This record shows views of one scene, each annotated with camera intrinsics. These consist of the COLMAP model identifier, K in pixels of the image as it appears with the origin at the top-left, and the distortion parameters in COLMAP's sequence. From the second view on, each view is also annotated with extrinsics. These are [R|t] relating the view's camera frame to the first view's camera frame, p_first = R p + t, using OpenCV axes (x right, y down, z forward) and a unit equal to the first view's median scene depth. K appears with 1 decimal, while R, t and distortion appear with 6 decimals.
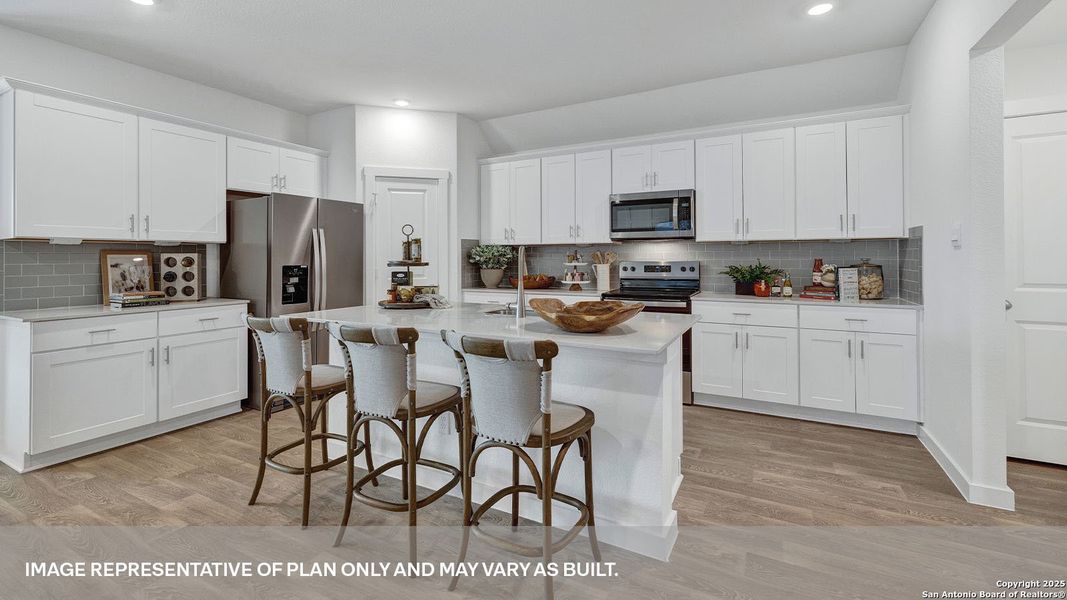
lens RADIAL K [[459.8, 0, 529.5], [0, 459.8, 243.9], [0, 0, 1]] dist [-0.000931, 0.000159]
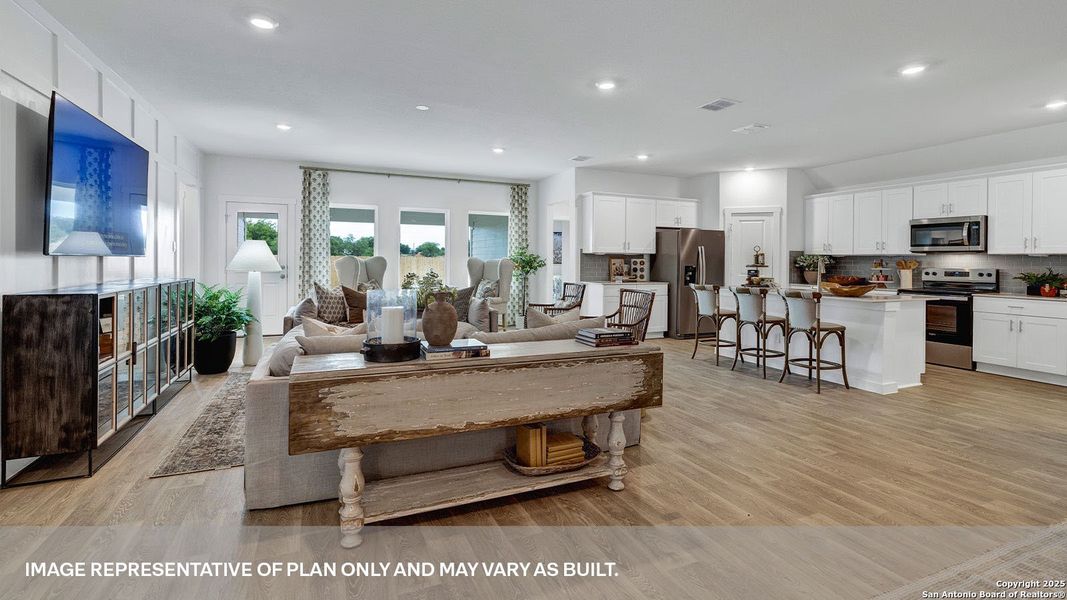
lens RADIAL K [[472.4, 0, 526.4], [0, 472.4, 262.2], [0, 0, 1]] dist [0.003967, 0.000457]
pose [[0.785793, 0.015233, -0.618302, 0.161694], [0.003715, 0.999562, 0.029348, -0.027354], [0.618478, -0.025358, 0.785393, -0.916759]]
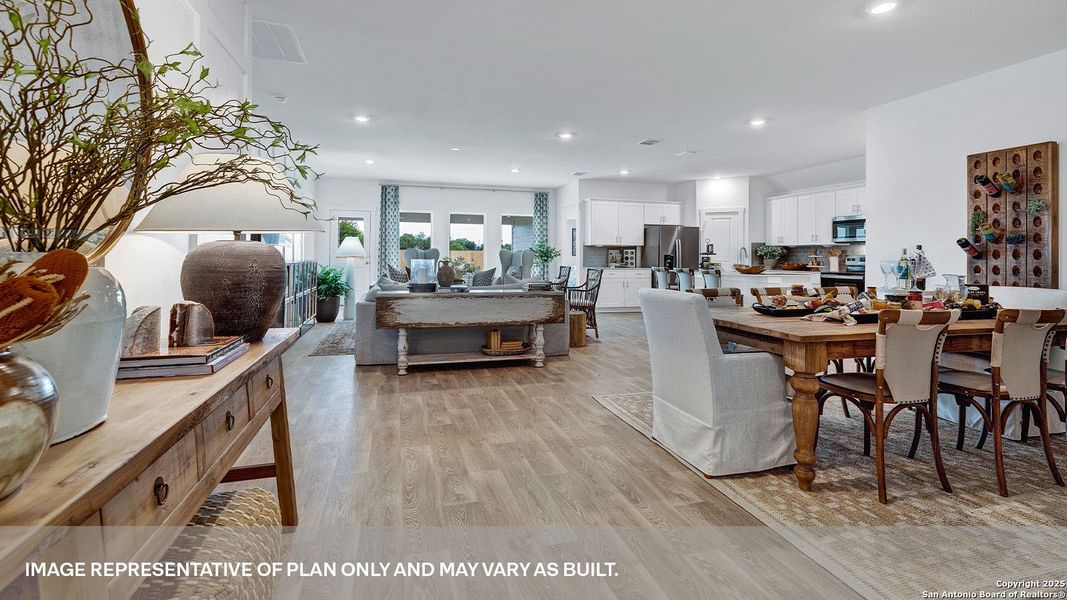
lens RADIAL K [[461.5, 0, 524.6], [0, 461.5, 251.1], [0, 0, 1]] dist [0.003219, 0.000148]
pose [[0.694038, 0.004470, -0.719924, 0.683664], [0.008158, 0.999868, 0.014073, -0.012756], [0.719892, -0.015640, 0.693910, -1.183822]]
